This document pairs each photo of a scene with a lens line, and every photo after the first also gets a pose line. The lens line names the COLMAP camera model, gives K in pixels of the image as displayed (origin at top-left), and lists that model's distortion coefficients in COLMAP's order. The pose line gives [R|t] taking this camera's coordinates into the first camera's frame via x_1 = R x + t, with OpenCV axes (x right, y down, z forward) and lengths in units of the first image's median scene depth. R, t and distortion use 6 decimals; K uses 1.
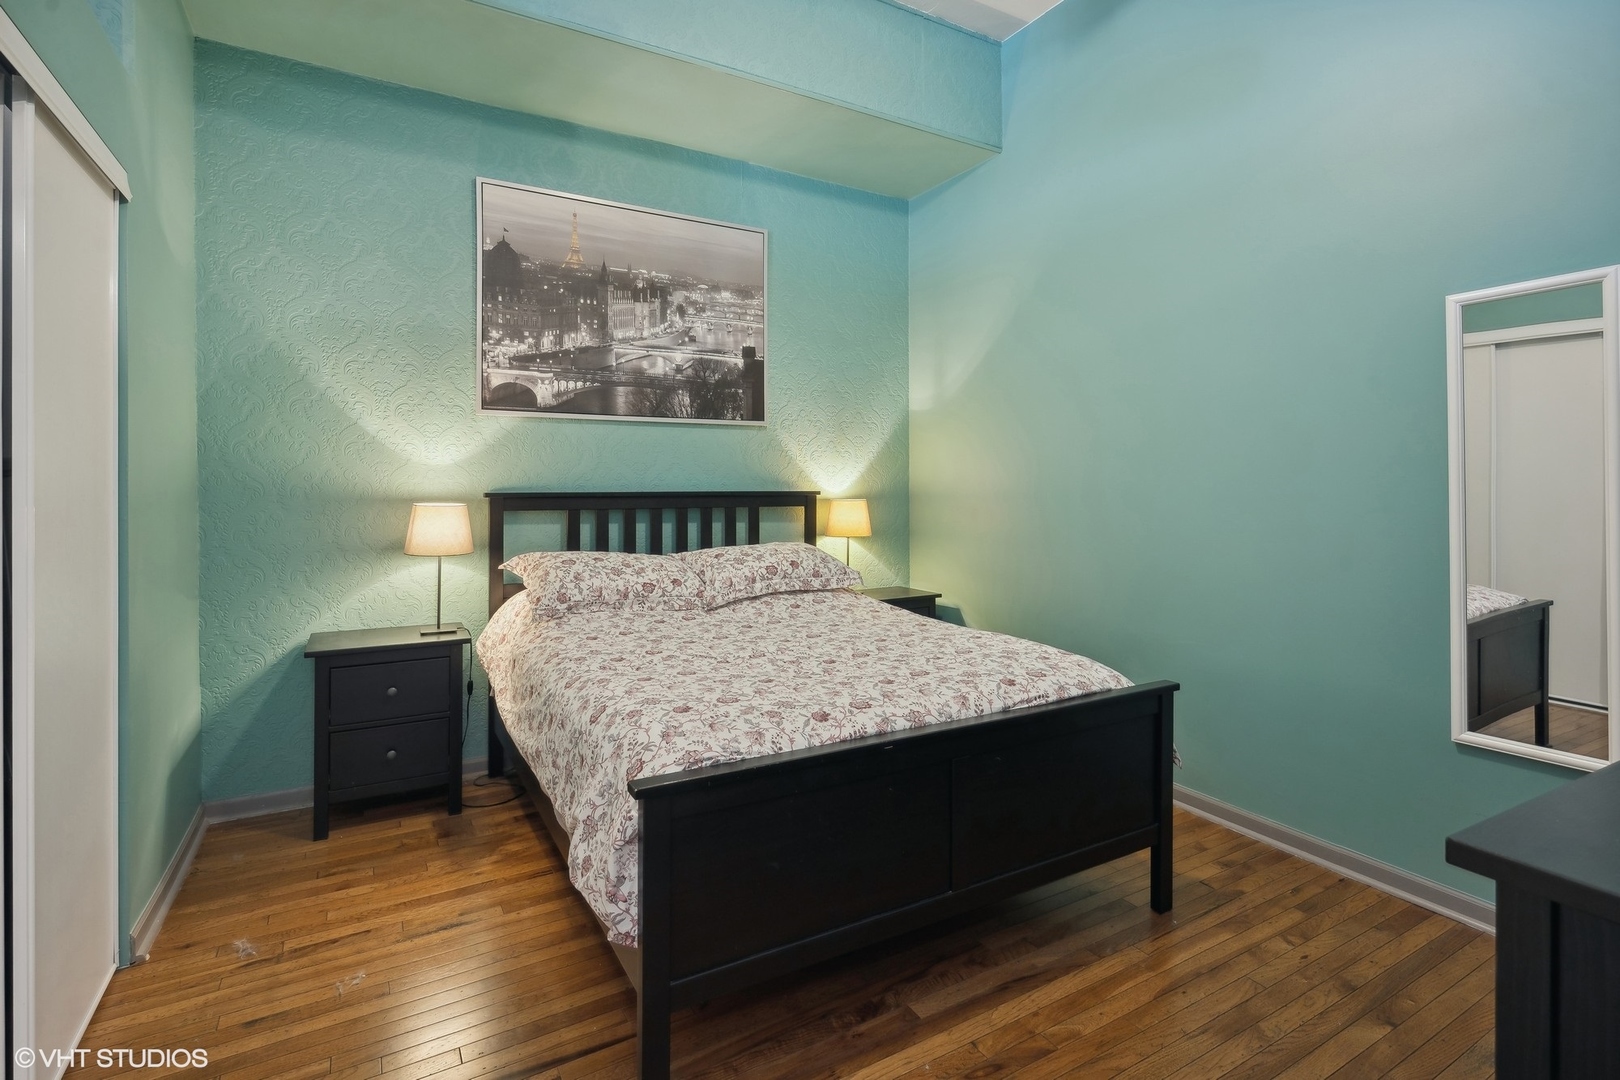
lens RADIAL K [[768.1, 0, 810.9], [0, 768.1, 485.2], [0, 0, 1]] dist [0.002675, 0.000022]
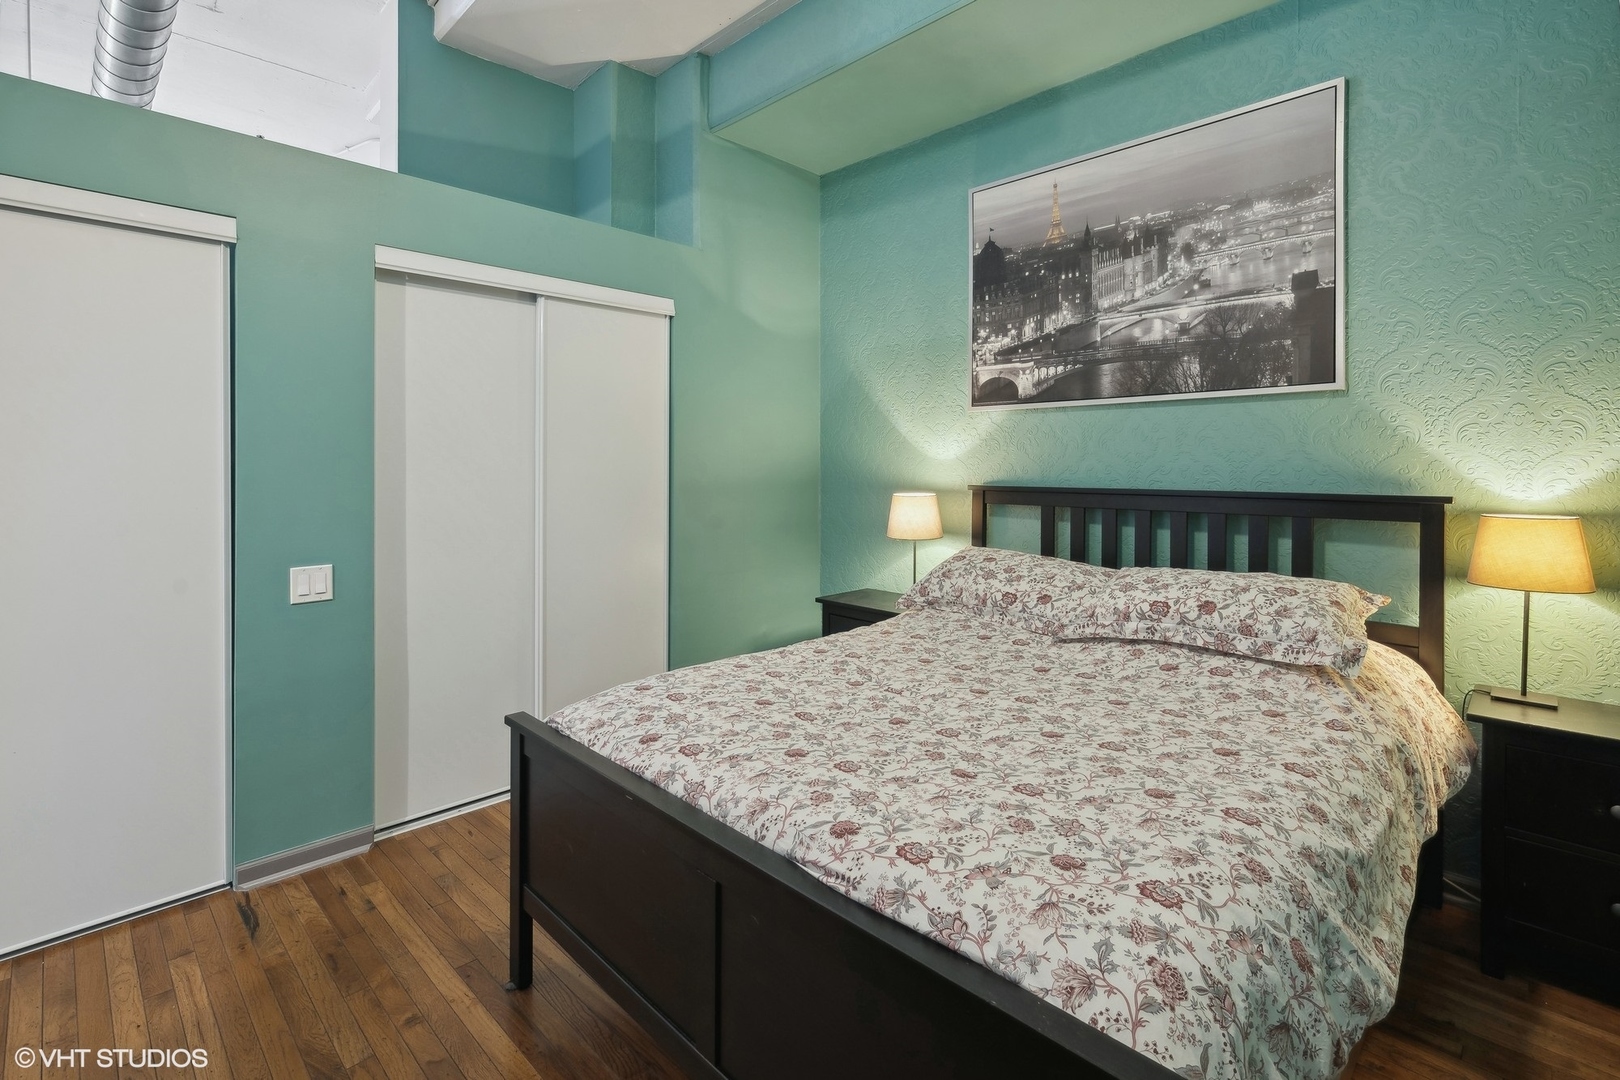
lens RADIAL K [[741.8, 0, 810.4], [0, 741.8, 466.5], [0, 0, 1]] dist [0.000445, -0.000030]
pose [[0.266598, 0.002181, -0.963805, 0.466072], [-0.003558, 0.999993, 0.001279, -0.015278], [0.963801, 0.003088, 0.266604, 0.475419]]
